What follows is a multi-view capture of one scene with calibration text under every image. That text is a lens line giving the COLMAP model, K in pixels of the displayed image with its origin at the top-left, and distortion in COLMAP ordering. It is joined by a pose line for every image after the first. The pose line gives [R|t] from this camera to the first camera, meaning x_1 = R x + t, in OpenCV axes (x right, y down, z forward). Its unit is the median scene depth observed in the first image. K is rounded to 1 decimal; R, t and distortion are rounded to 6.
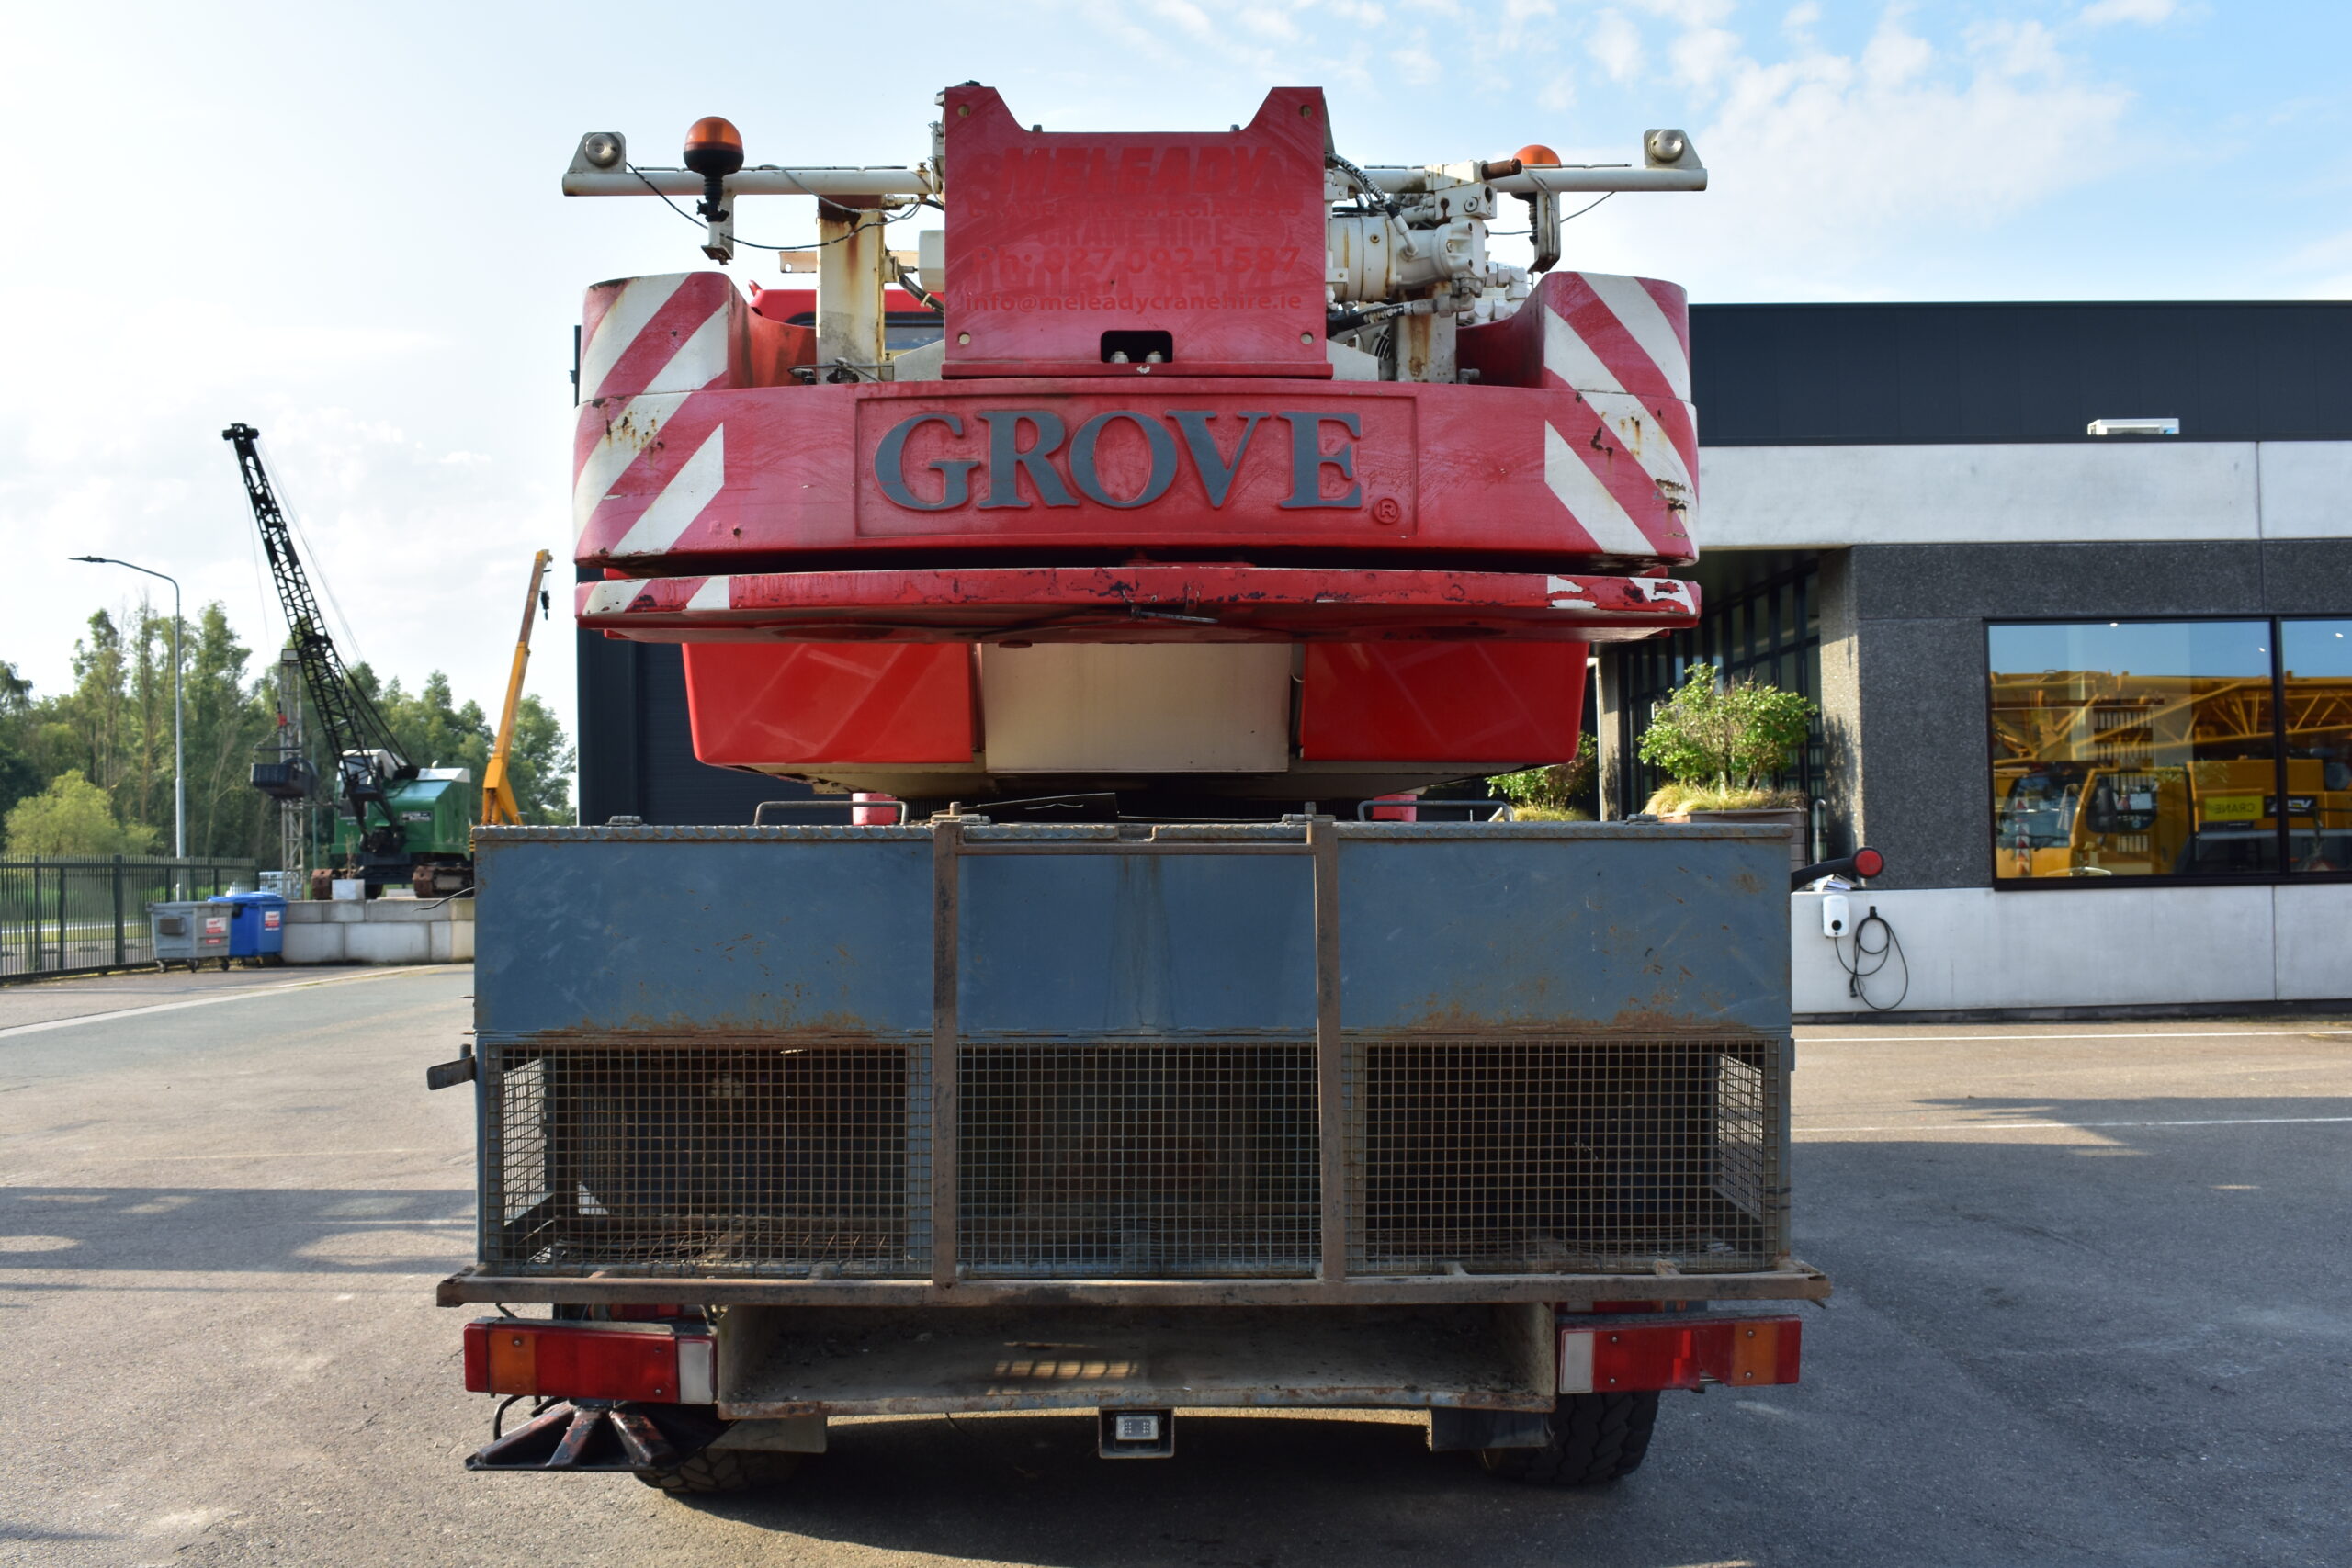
lens RADIAL K [[2336.7, 0, 1176.0], [0, 2336.7, 784.0], [0, 0, 1]] dist [-0.078424, -0.011139]
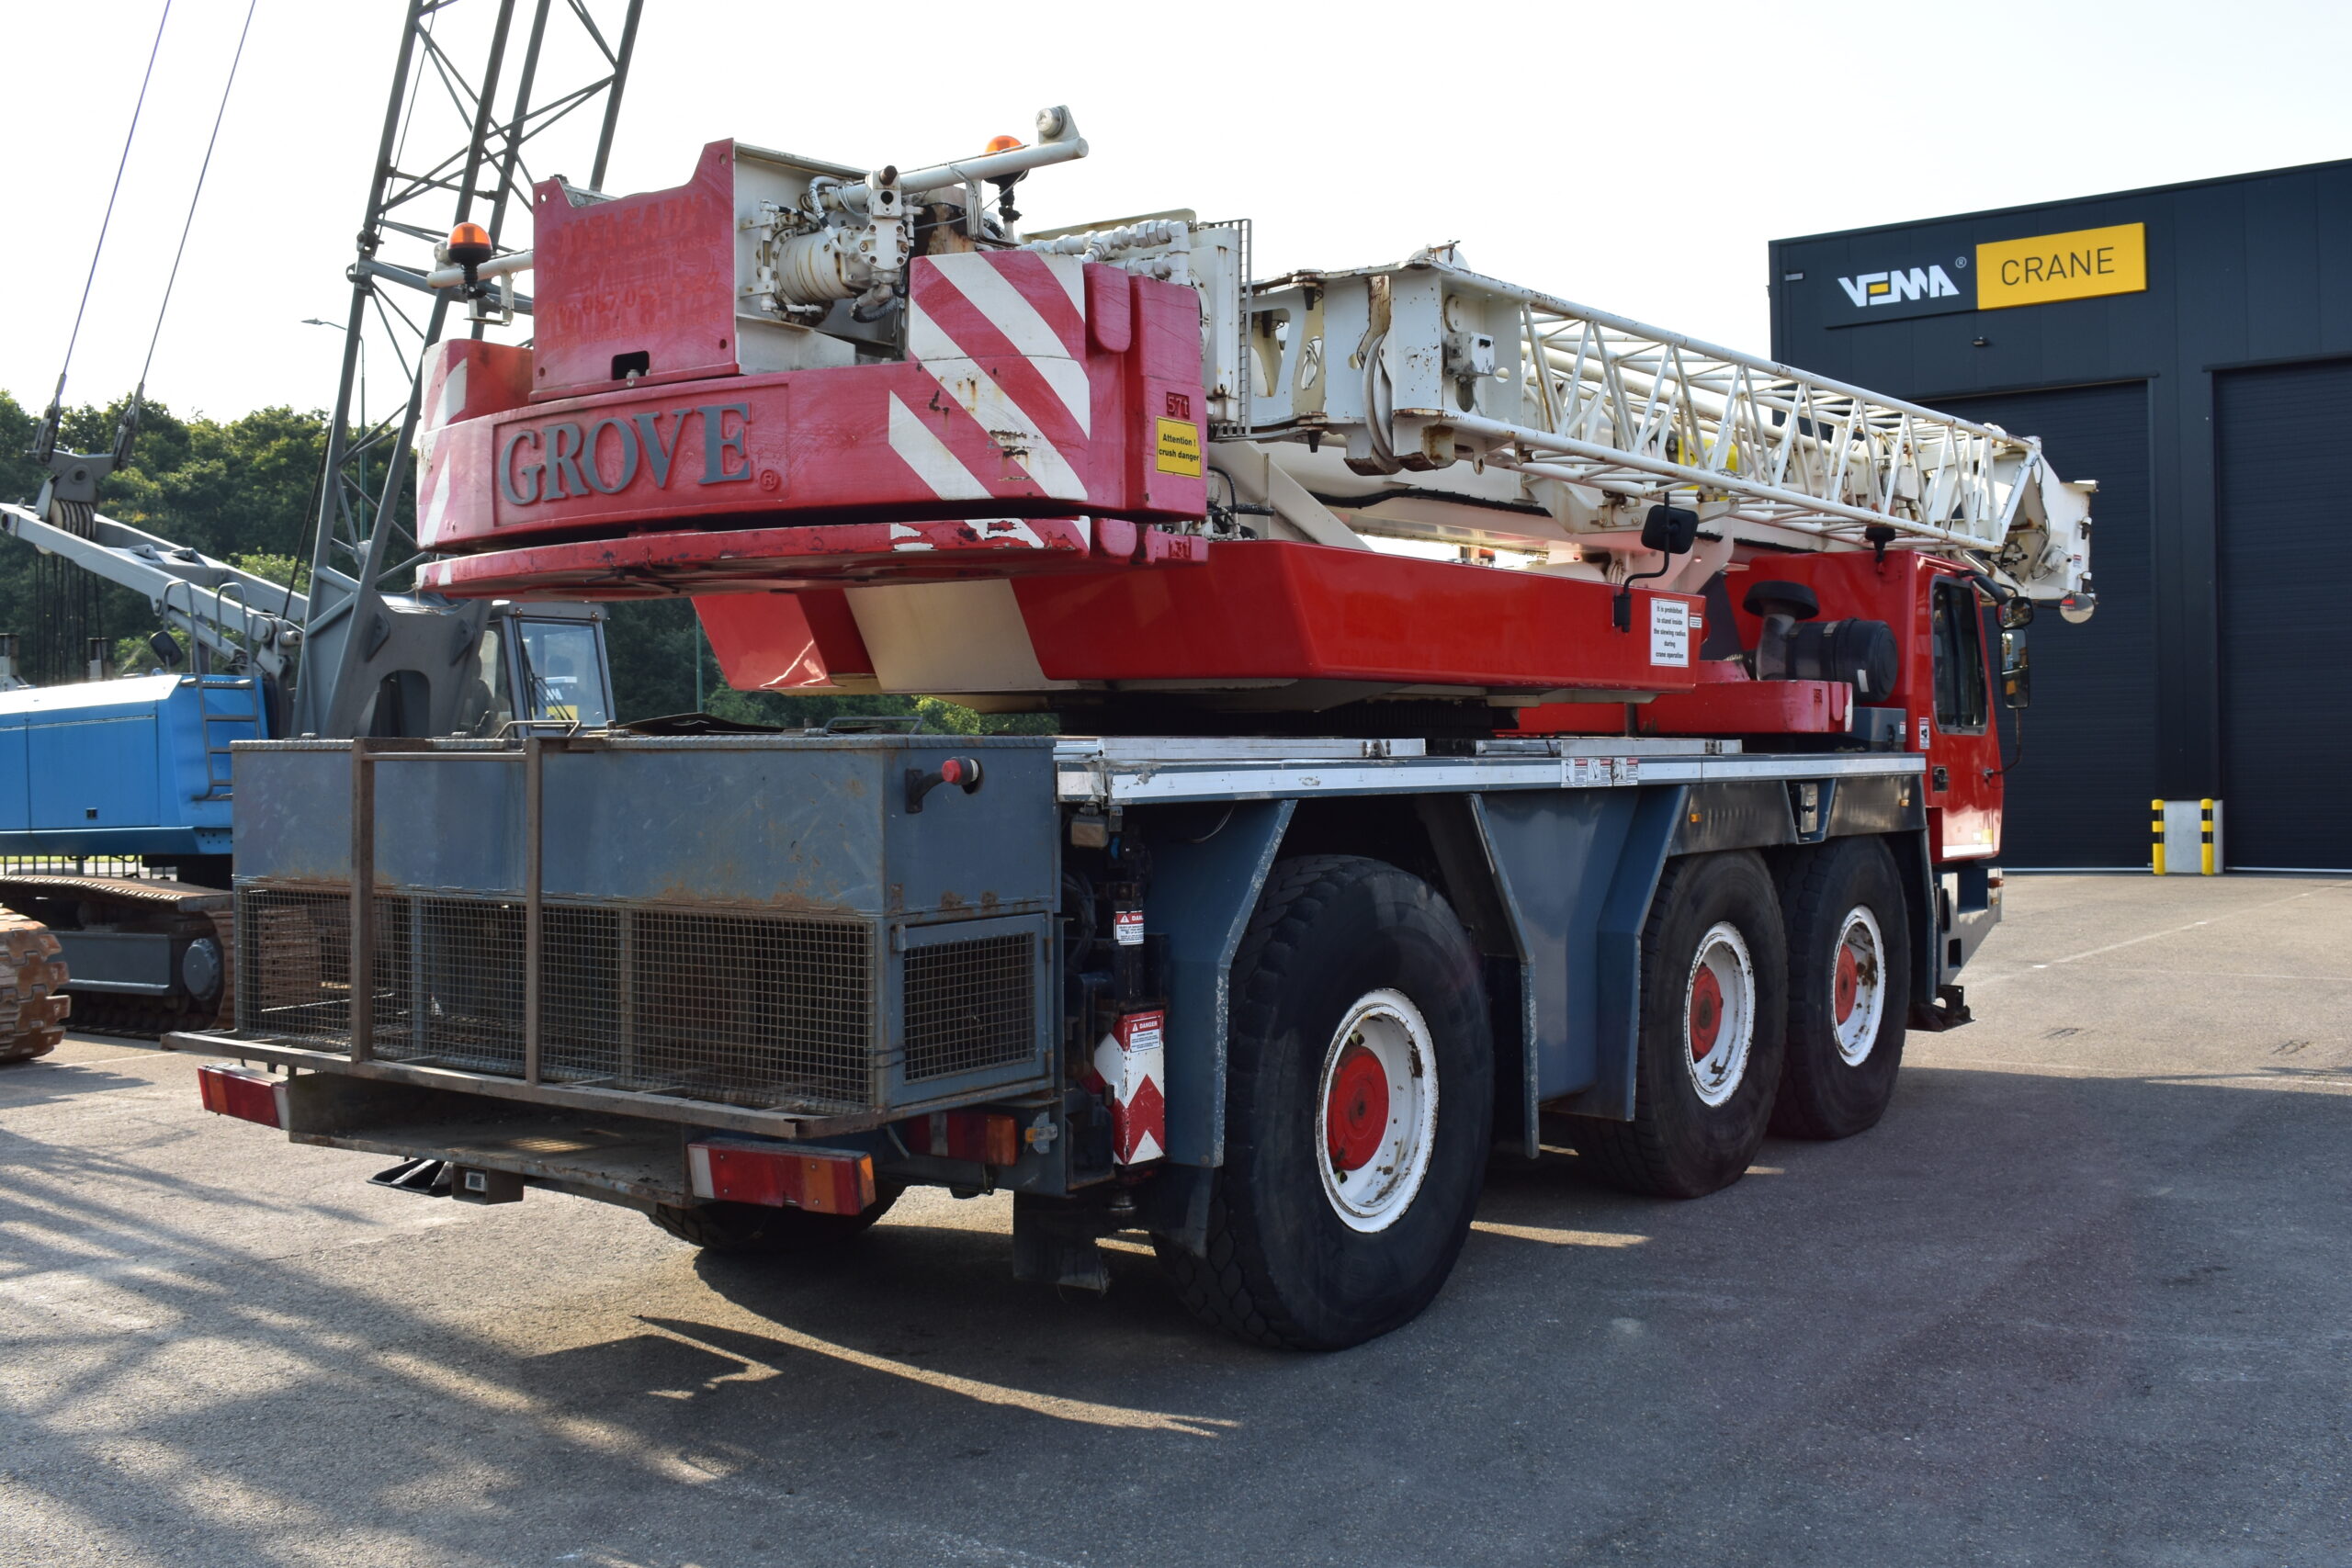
lens RADIAL K [[2336.7, 0, 1176.0], [0, 2336.7, 784.0], [0, 0, 1]] dist [-0.078424, -0.011139]
pose [[0.802647, 0.008999, -0.596386, 0.985108], [0.010820, 0.999502, 0.029644, 0.007704], [0.596356, -0.030247, 0.802150, 0.147020]]
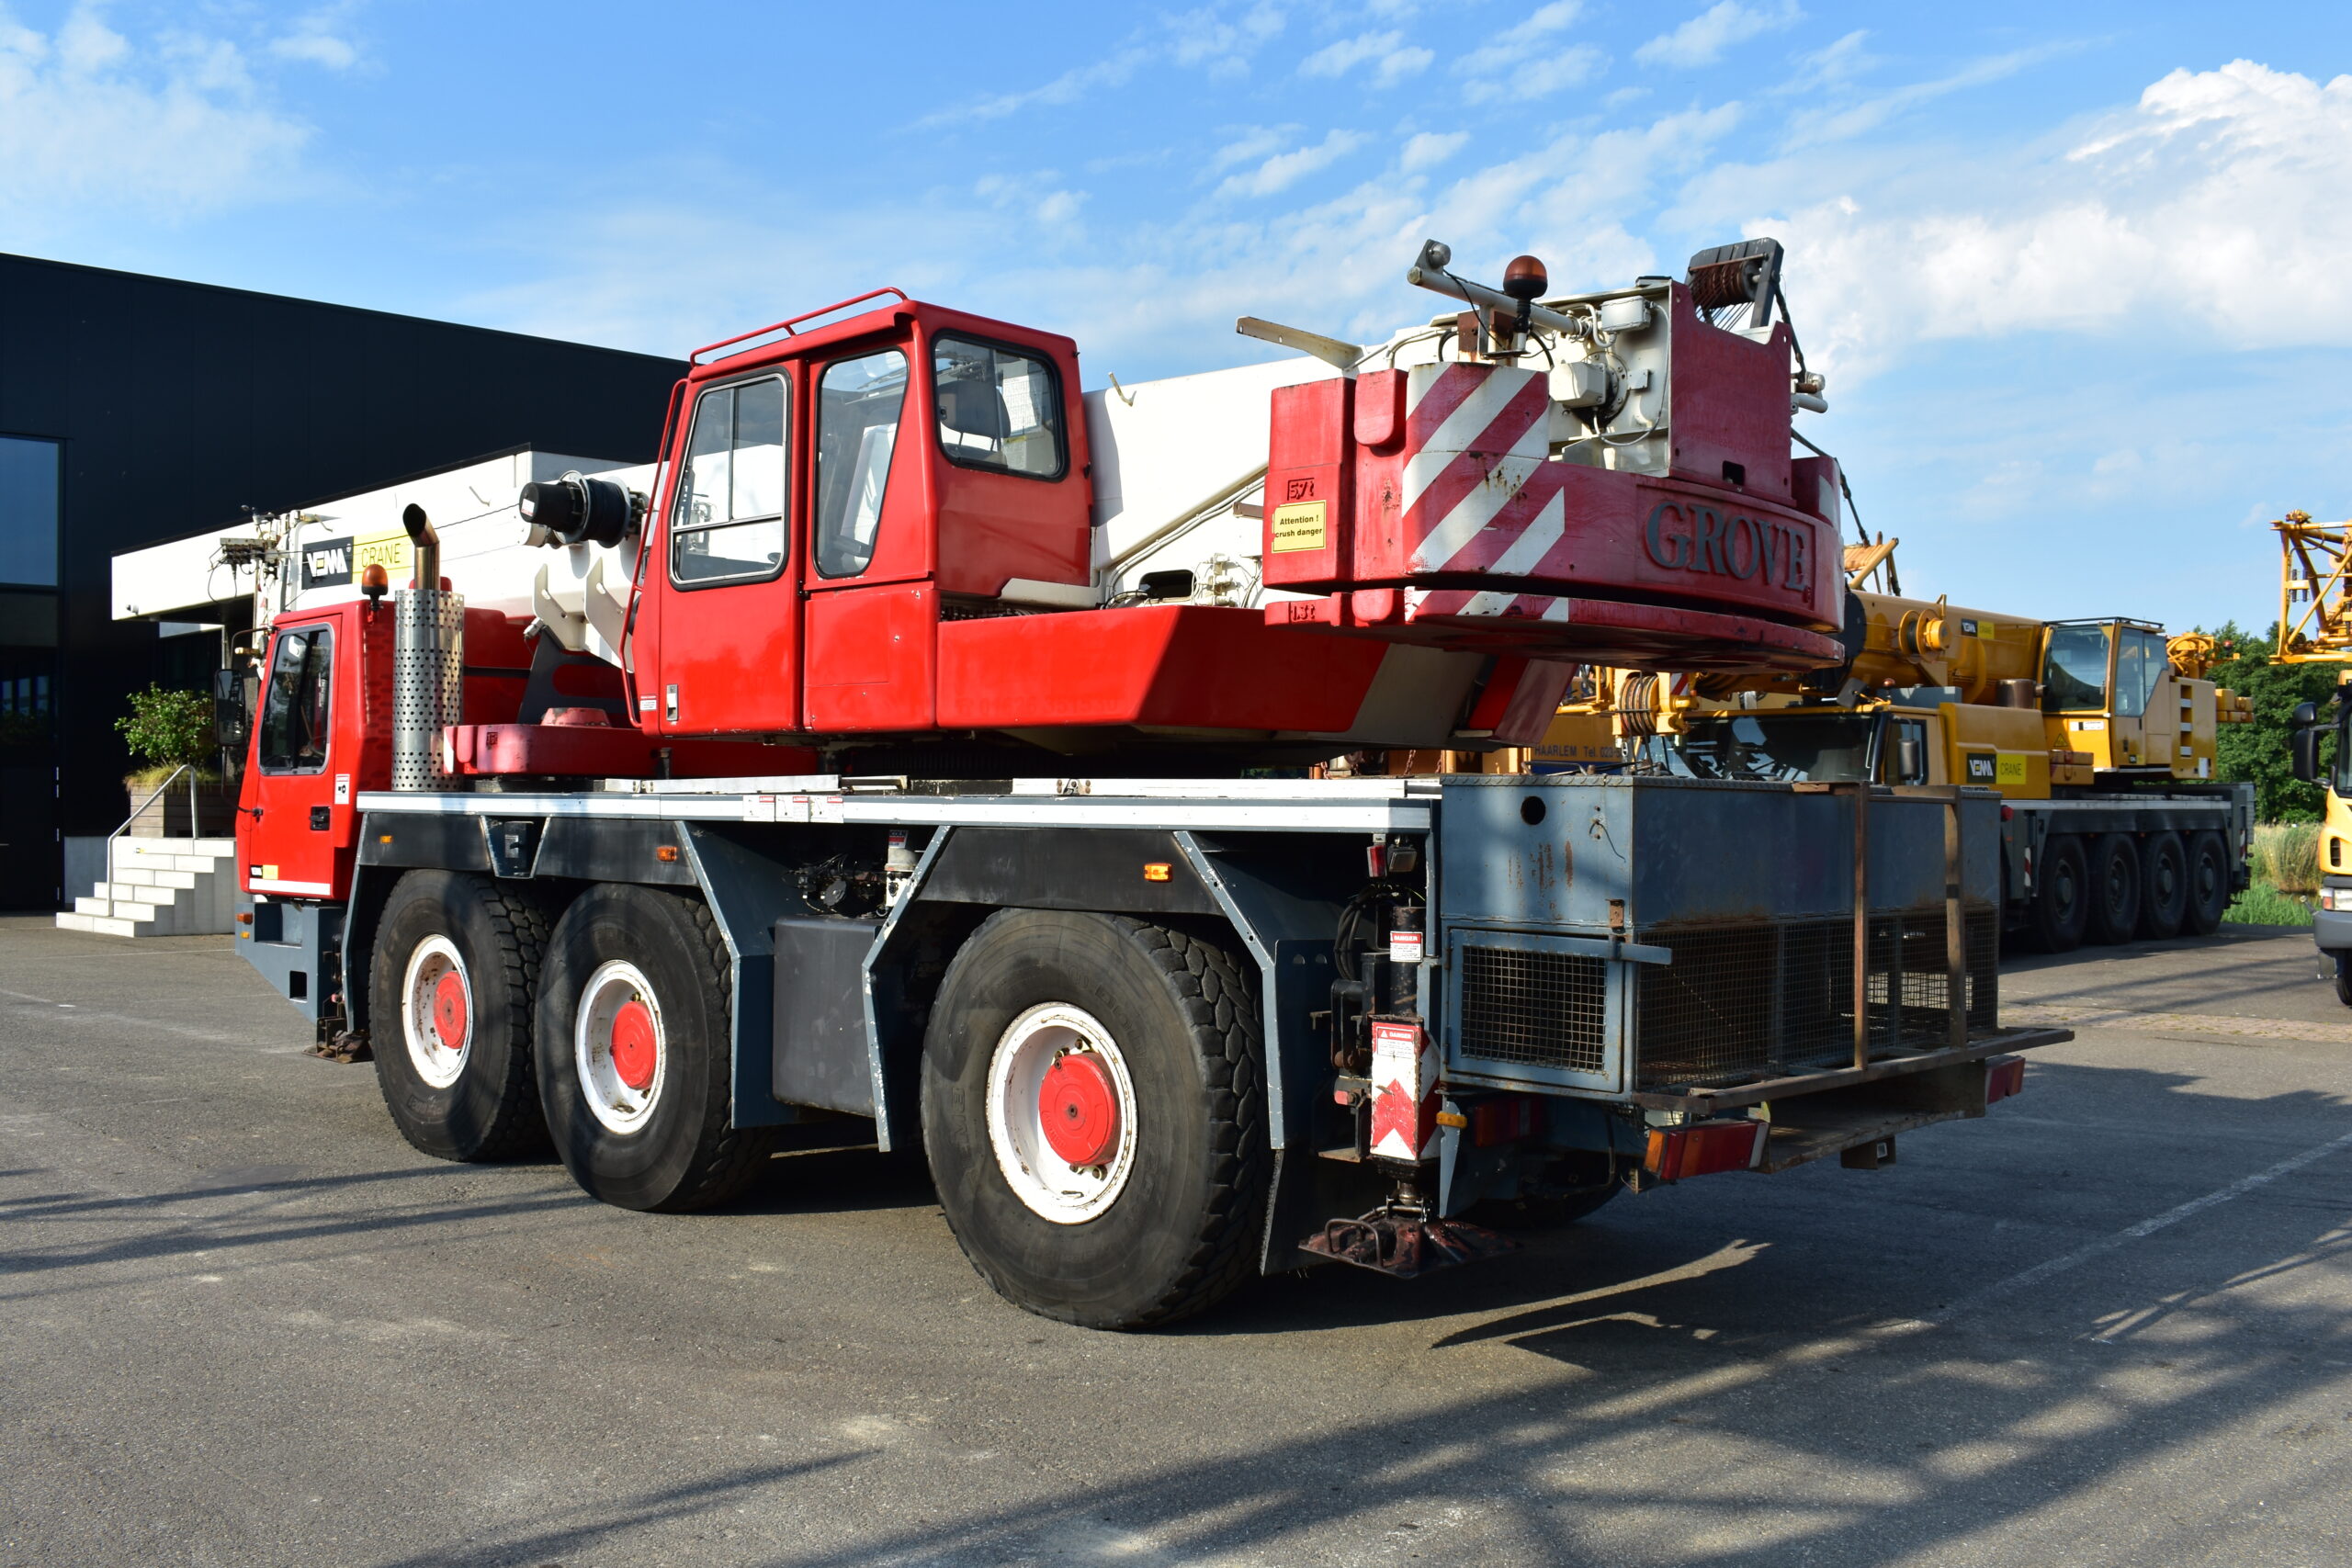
lens RADIAL K [[2060.3, 0, 1176.0], [0, 2060.3, 784.0], [0, 0, 1]] dist [-0.110958, 0.063391]
pose [[0.708511, 0.019995, 0.705417, -1.224428], [-0.029386, 0.999567, 0.001182, 0.027060], [-0.705088, -0.021567, 0.708792, 0.298124]]
